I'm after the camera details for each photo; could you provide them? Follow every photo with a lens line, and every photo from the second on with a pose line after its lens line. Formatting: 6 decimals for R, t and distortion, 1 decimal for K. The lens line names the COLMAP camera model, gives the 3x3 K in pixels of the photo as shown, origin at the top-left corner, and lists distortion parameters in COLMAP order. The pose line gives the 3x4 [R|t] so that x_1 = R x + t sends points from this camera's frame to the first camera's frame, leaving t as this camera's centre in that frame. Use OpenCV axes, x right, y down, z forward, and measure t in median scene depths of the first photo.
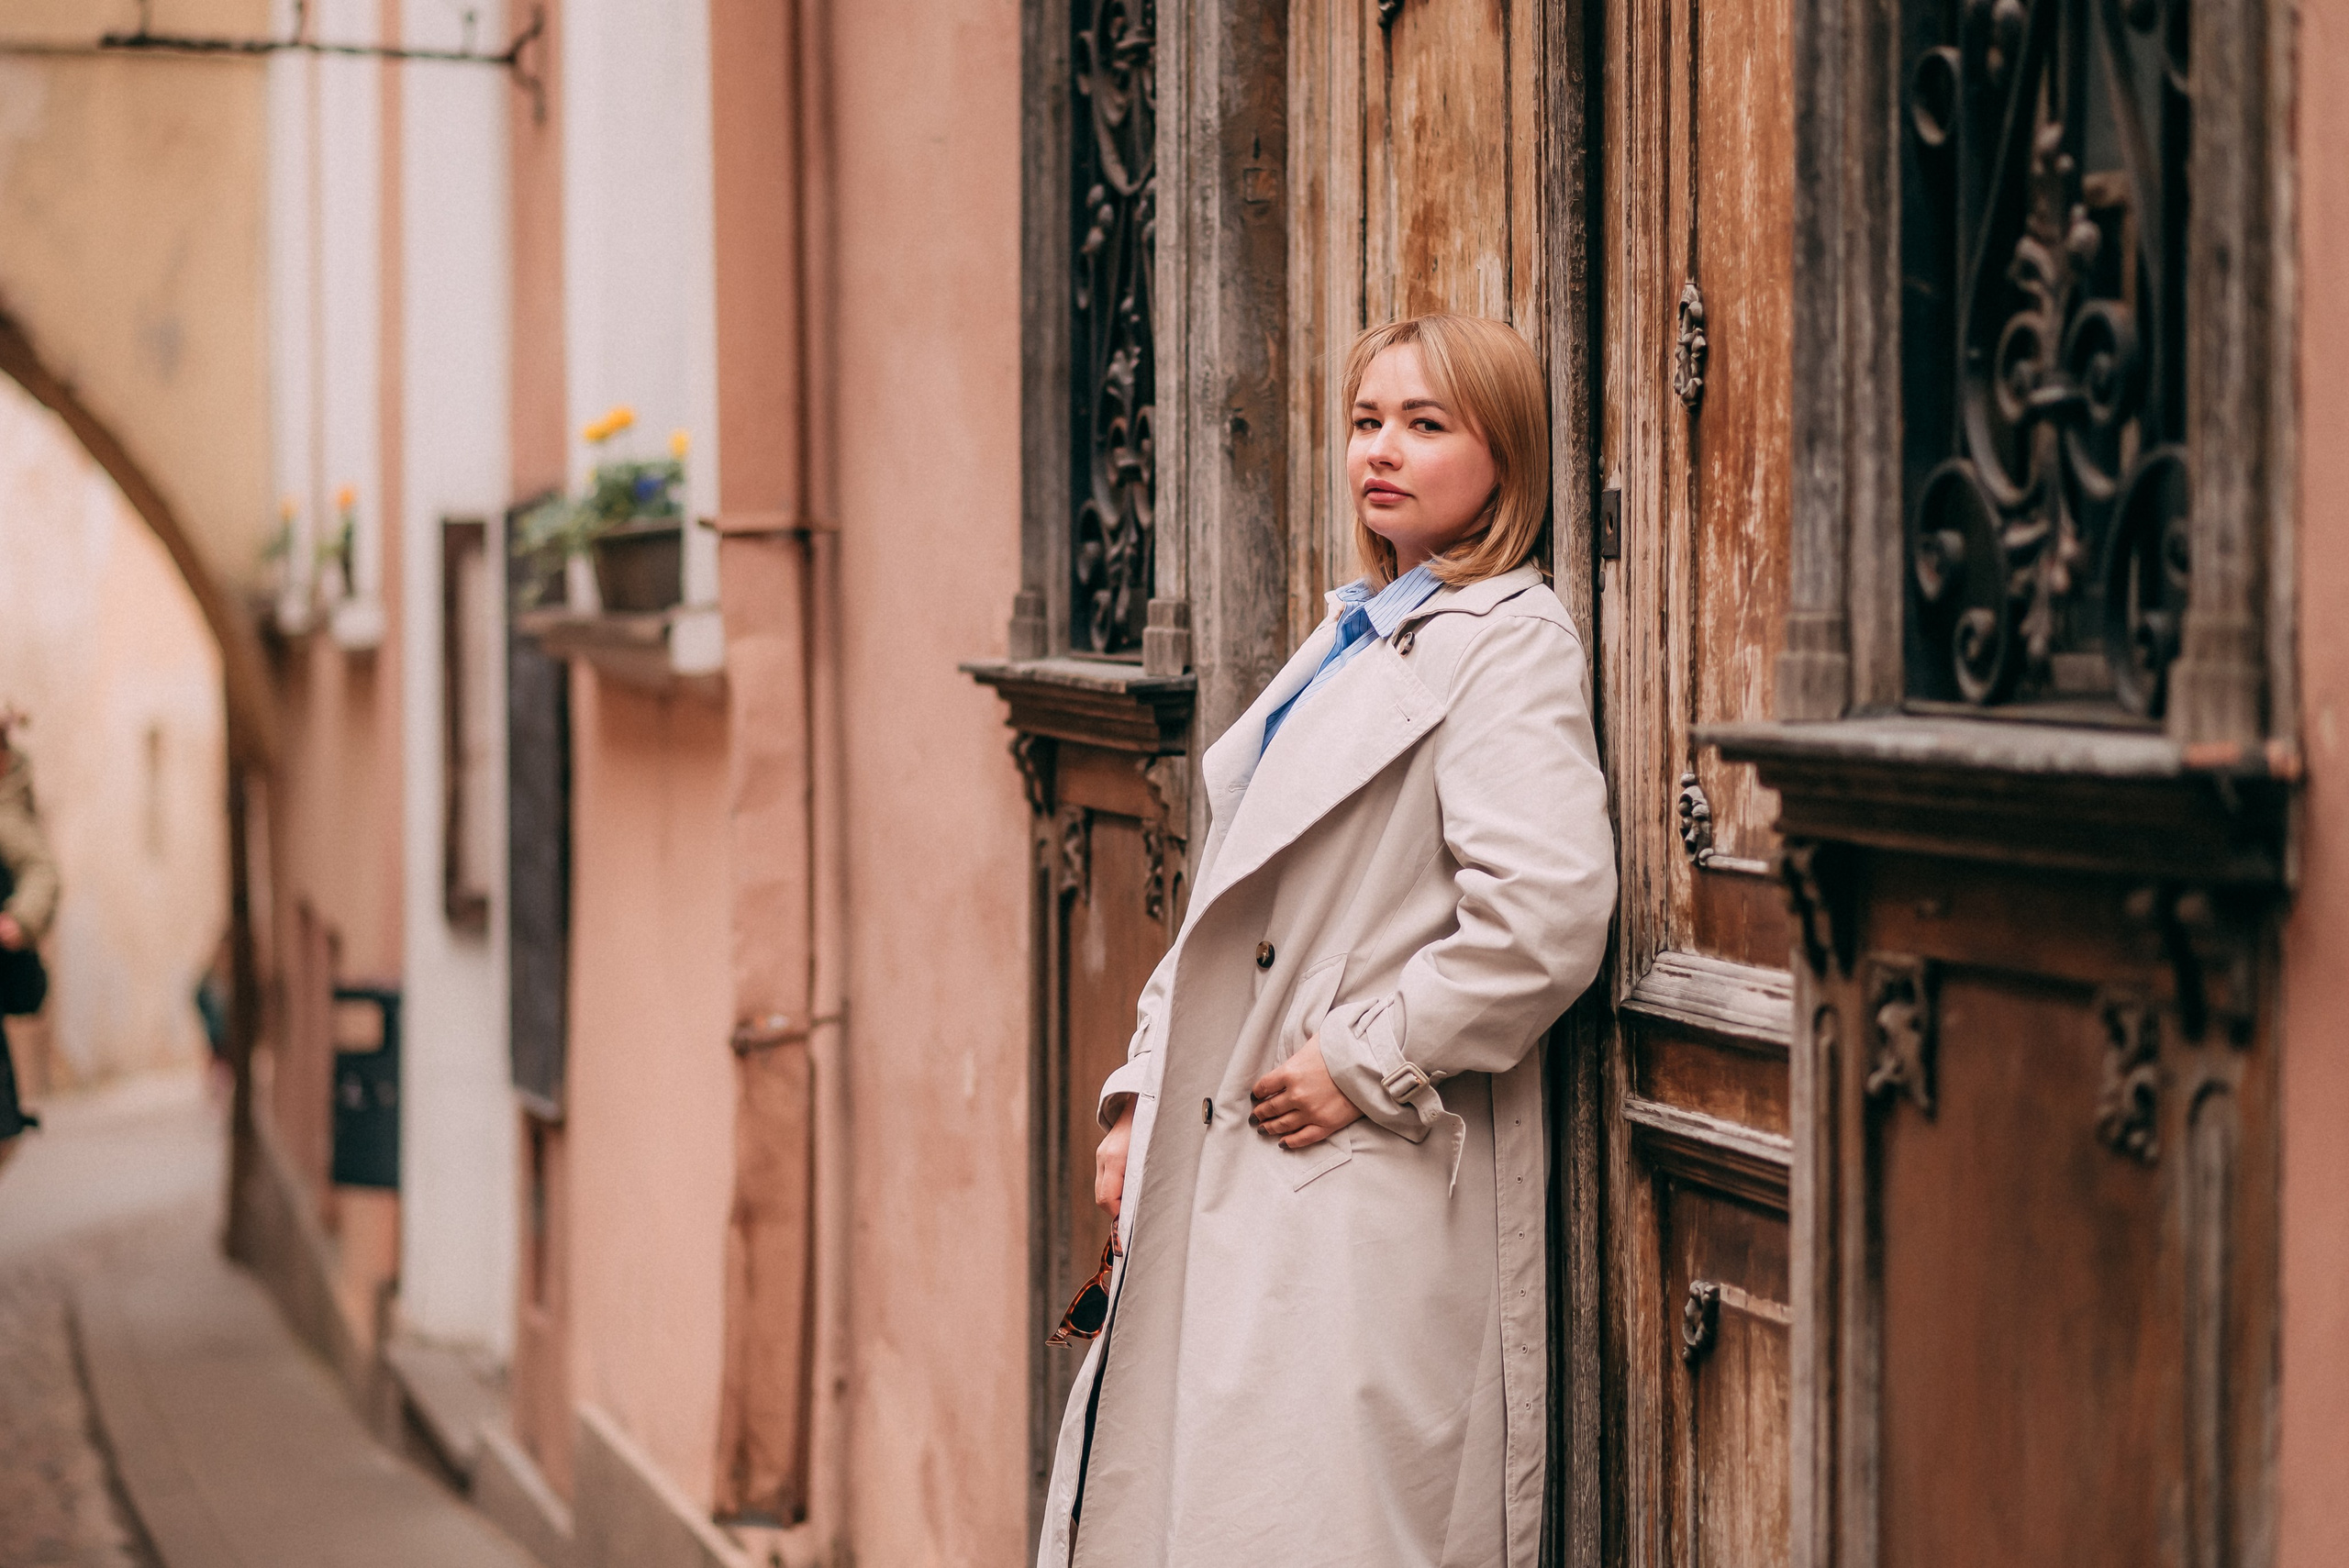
lens RADIAL K [[5875.4, 0, 1174.5], [0, 5875.4, 784.0], [0, 0, 1]] dist [0.016071, -0.033528]
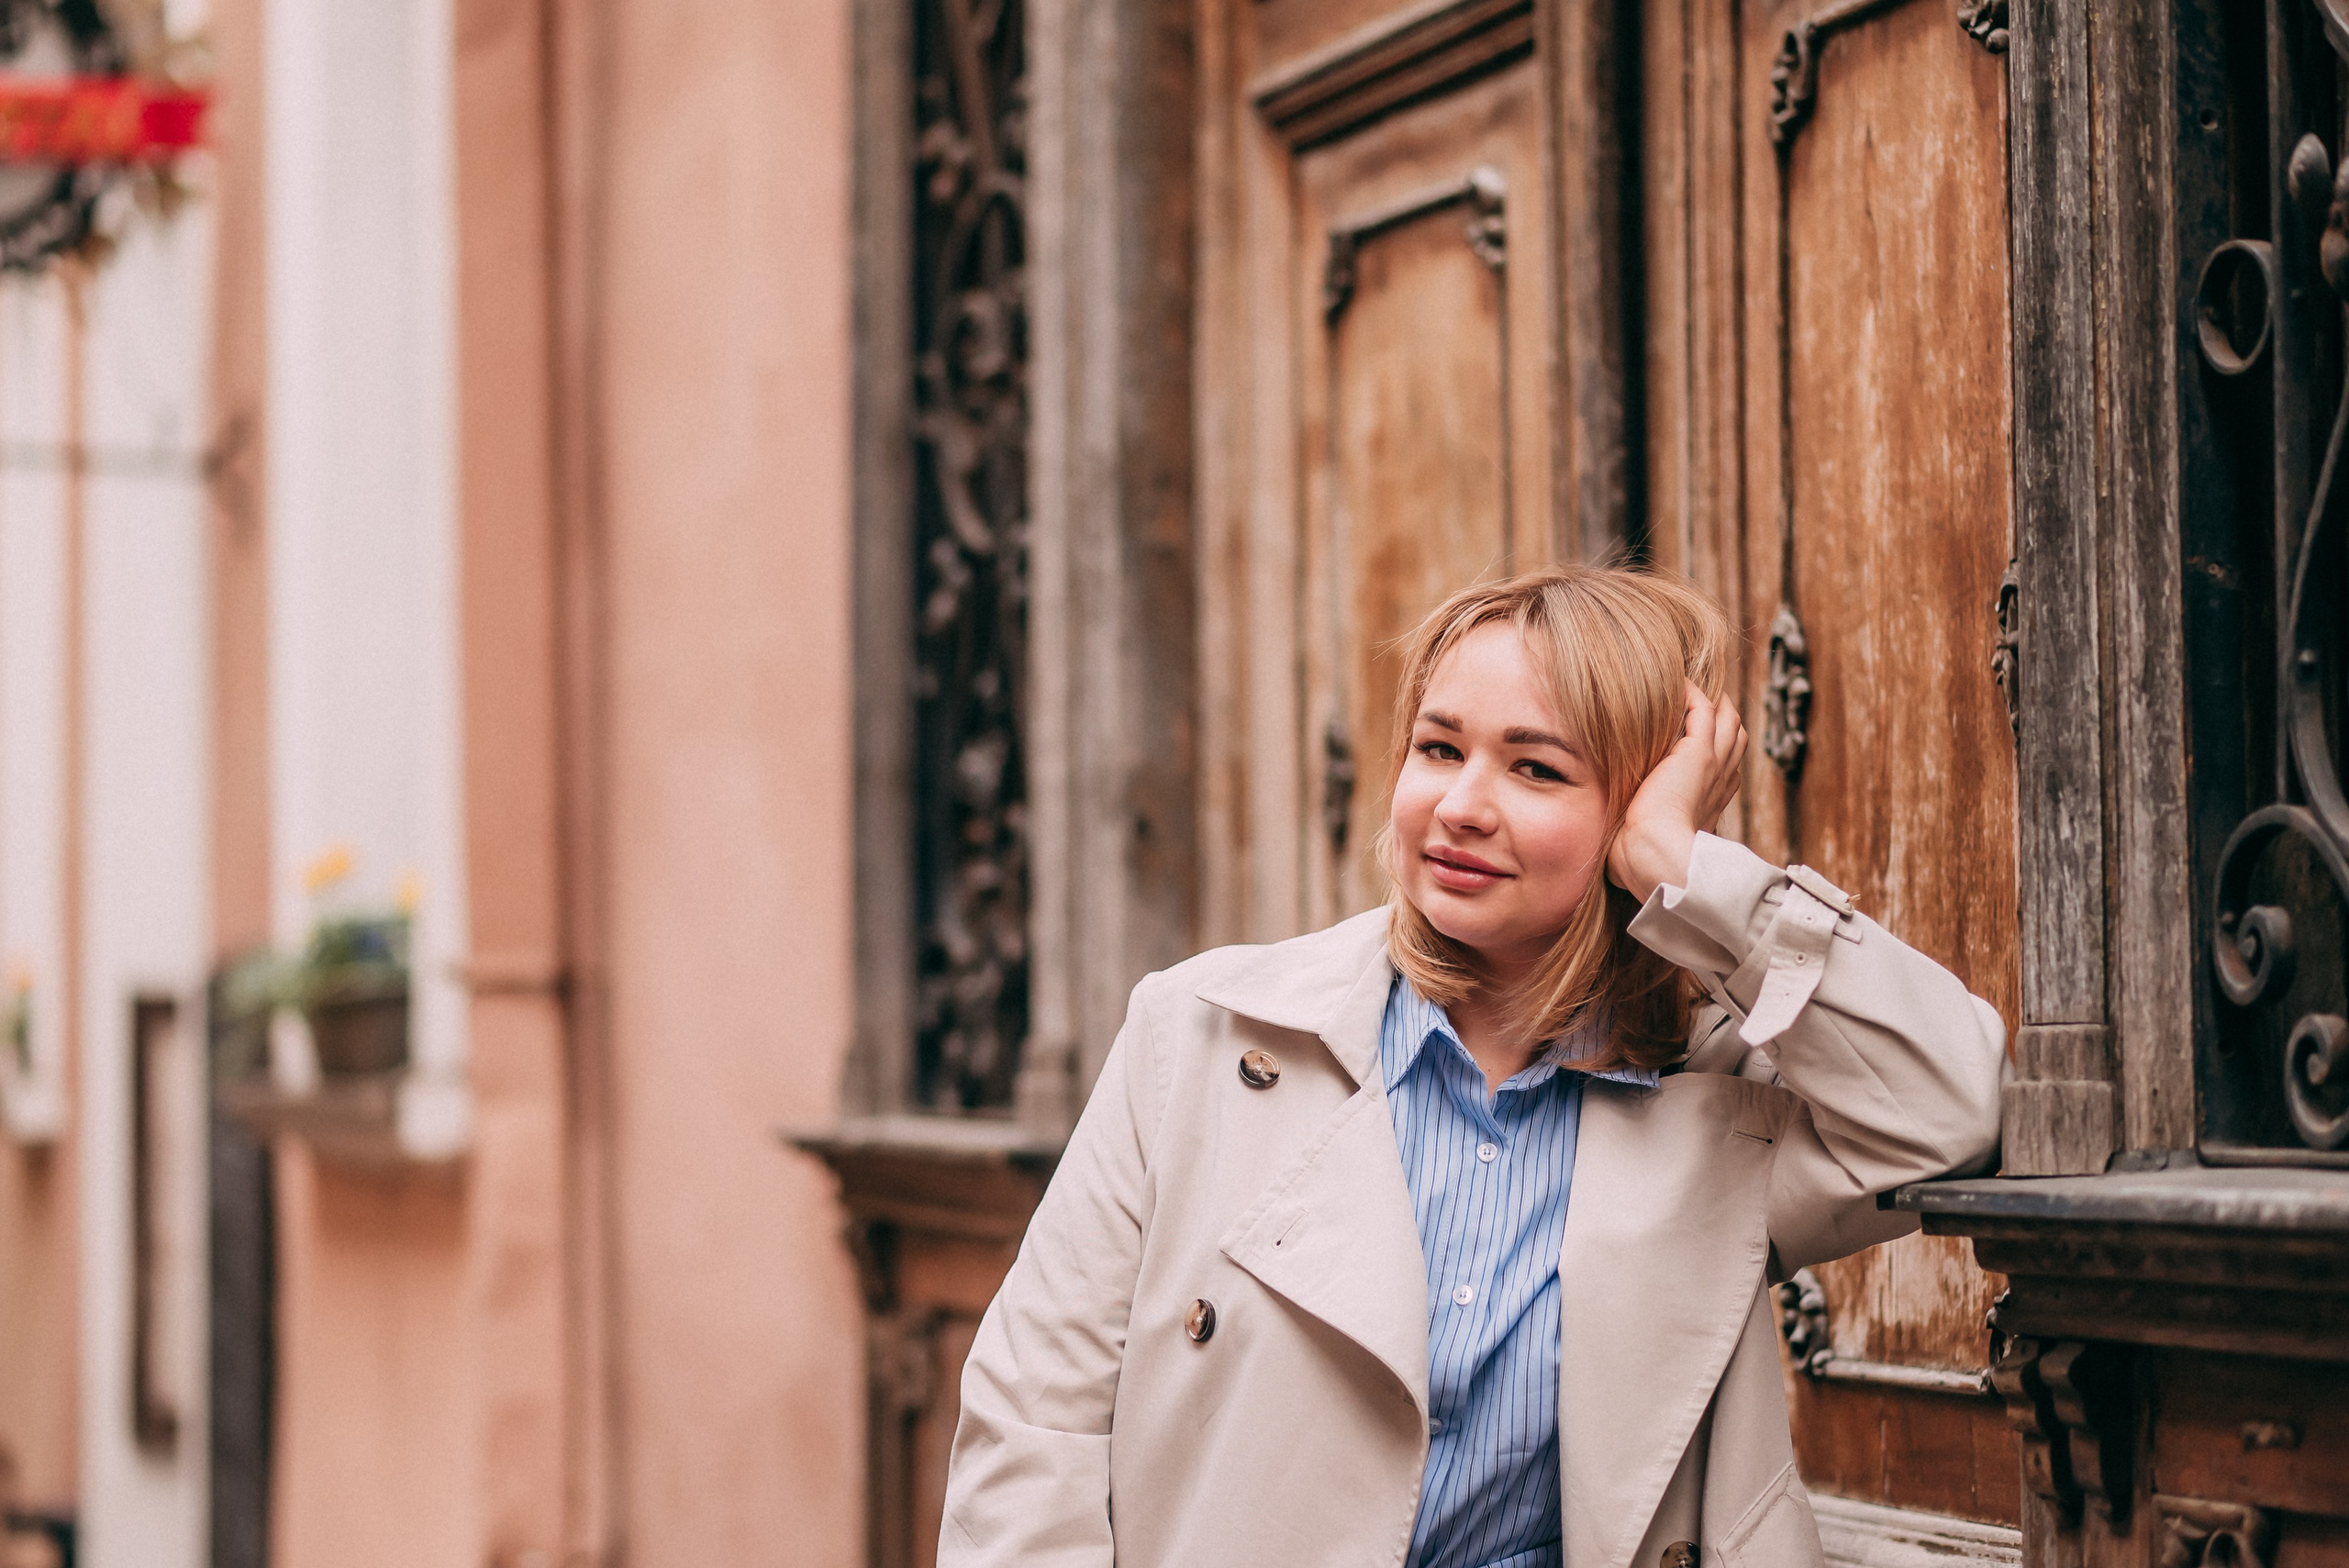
lens RADIAL K [[5875.4, 0, 1174.5], [0, 5875.4, 784.0], [0, 0, 1]] dist [0.016071, -0.033528]
pose [[0.998582, -0.005446, 0.052963, -0.031206], [0.009869, 0.996448, -0.083626, 0.000633], [-0.052320, 0.084030, 0.995089, 0.232615]]
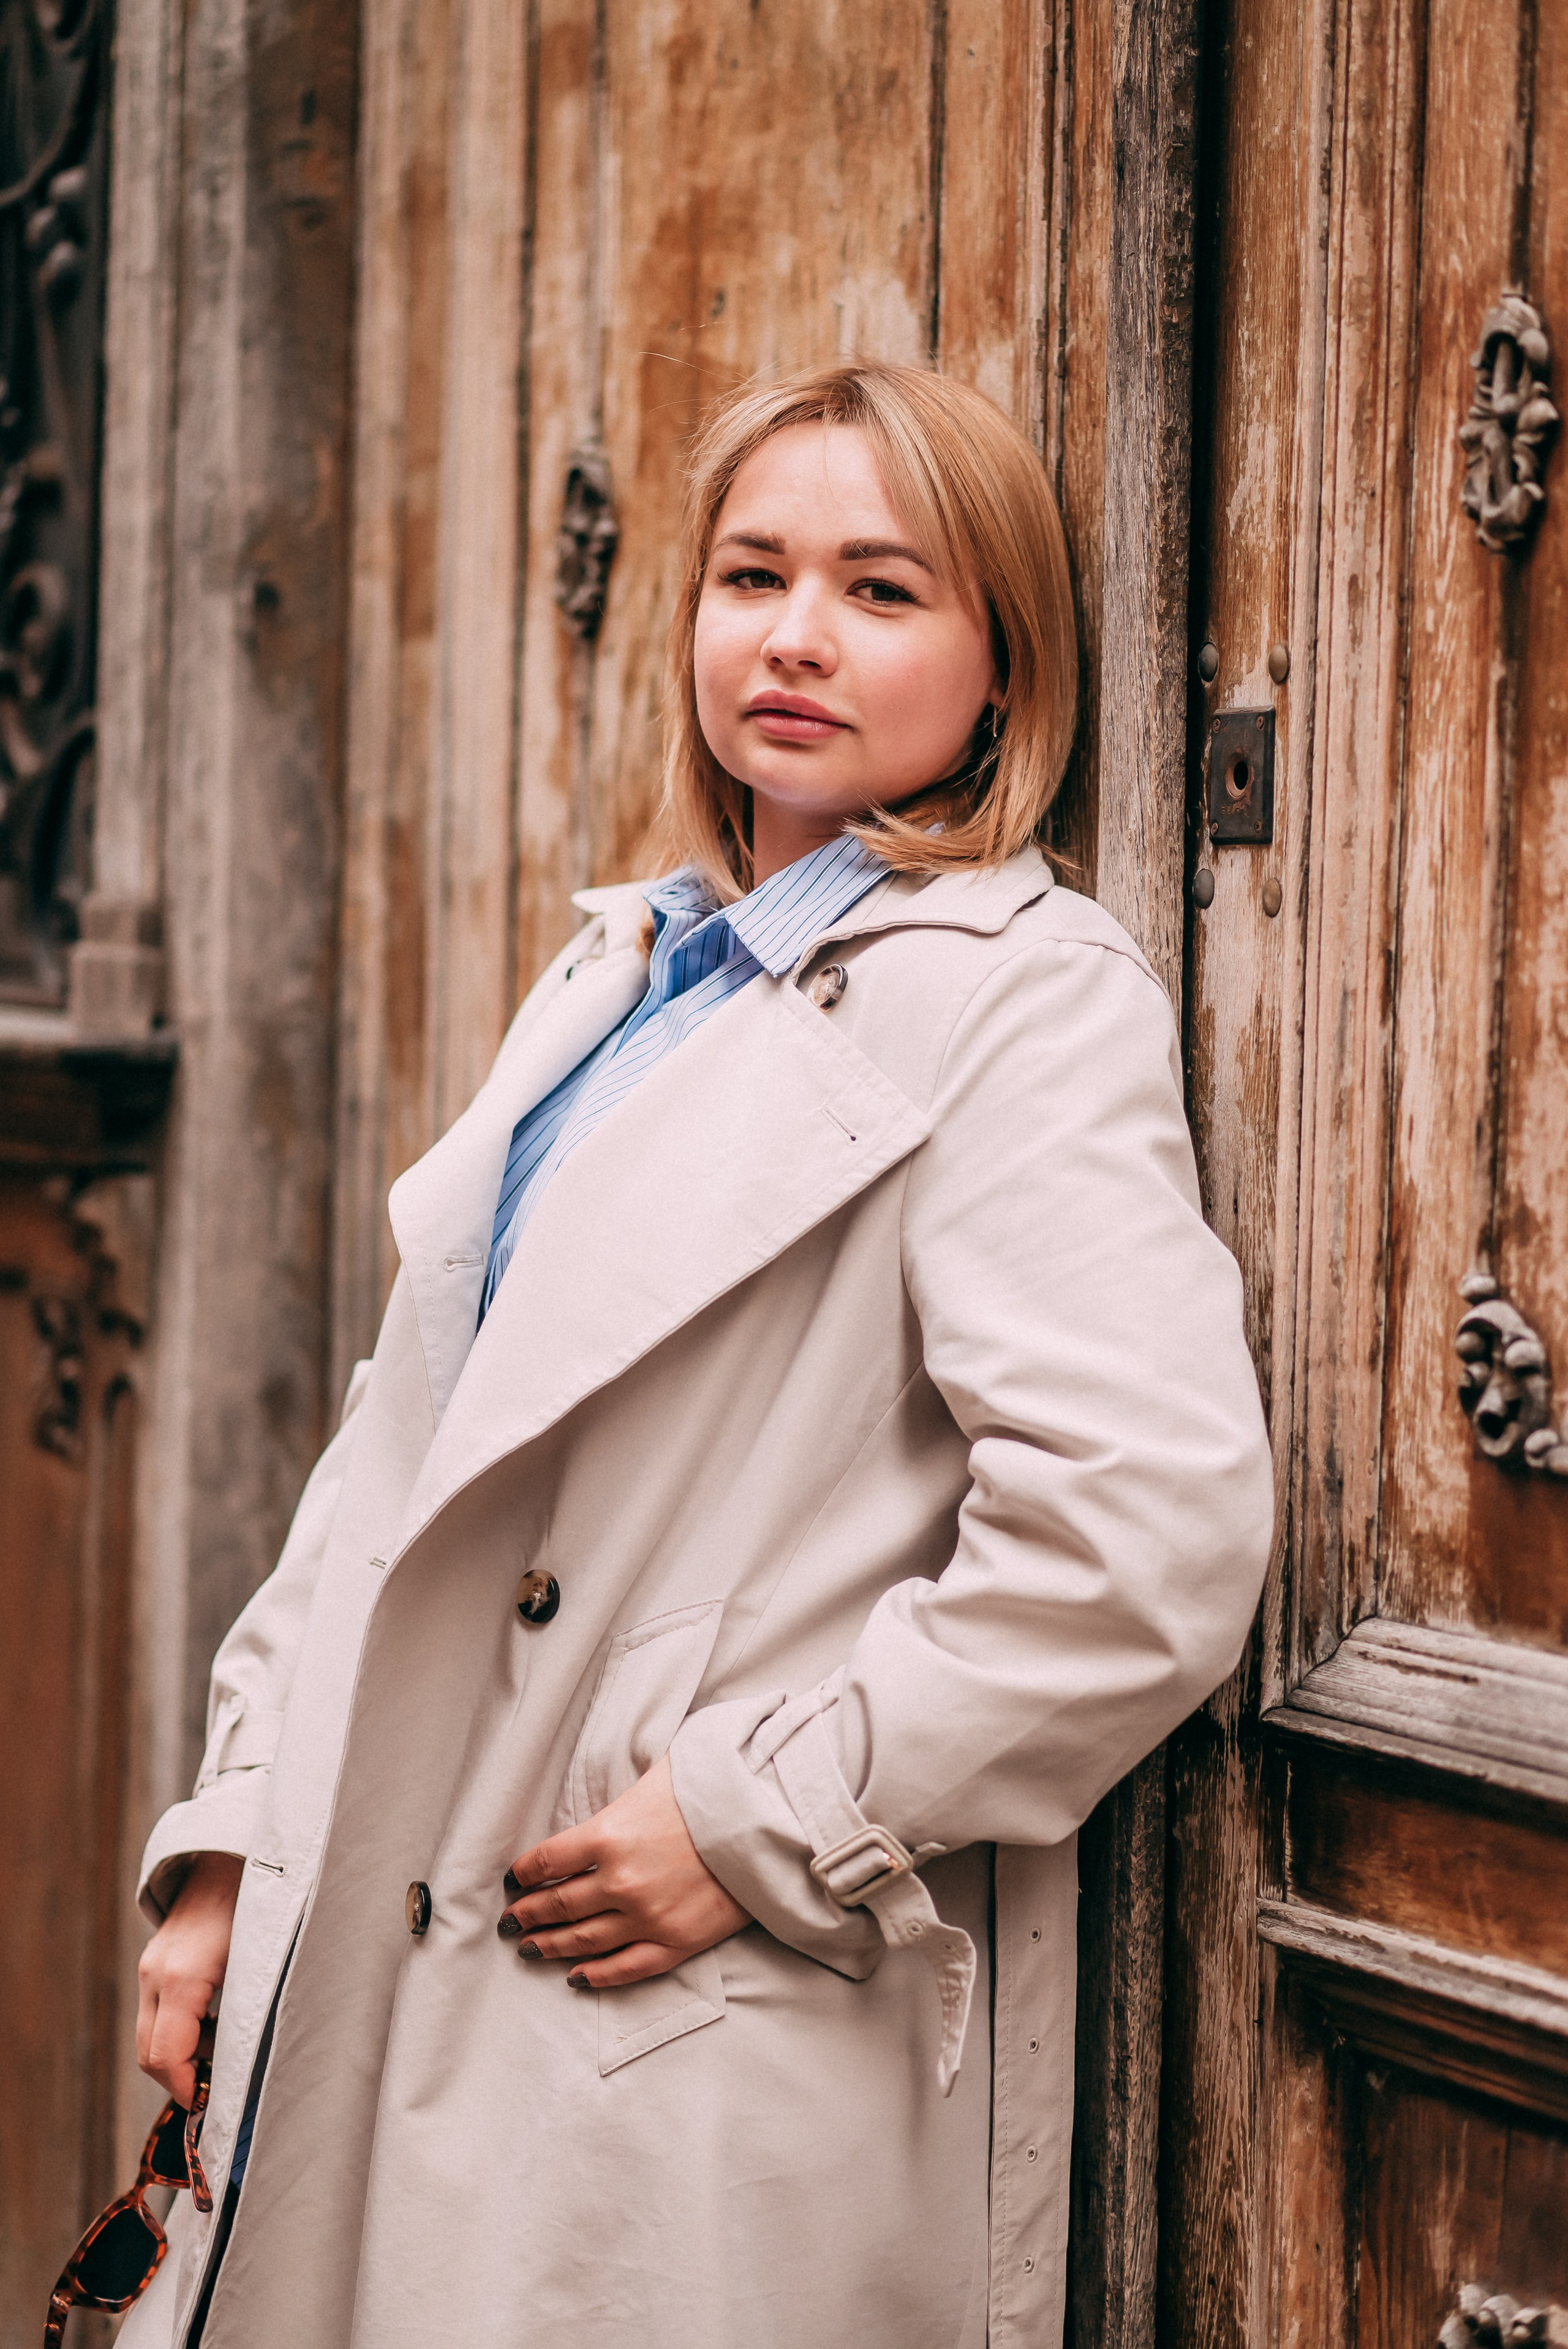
lens RADIAL K [[5875.5, 0, 744.1], [0, 5875.5, 1162.9], [0, 0, 1]] dist [0.016071, -0.033528]
pose [[0.972549, 0.019262, 0.231900, -0.086321], [-0.021489, 0.999744, 0.007082, -0.013098], [-0.231704, -0.011871, 0.972714, 0.506583]]
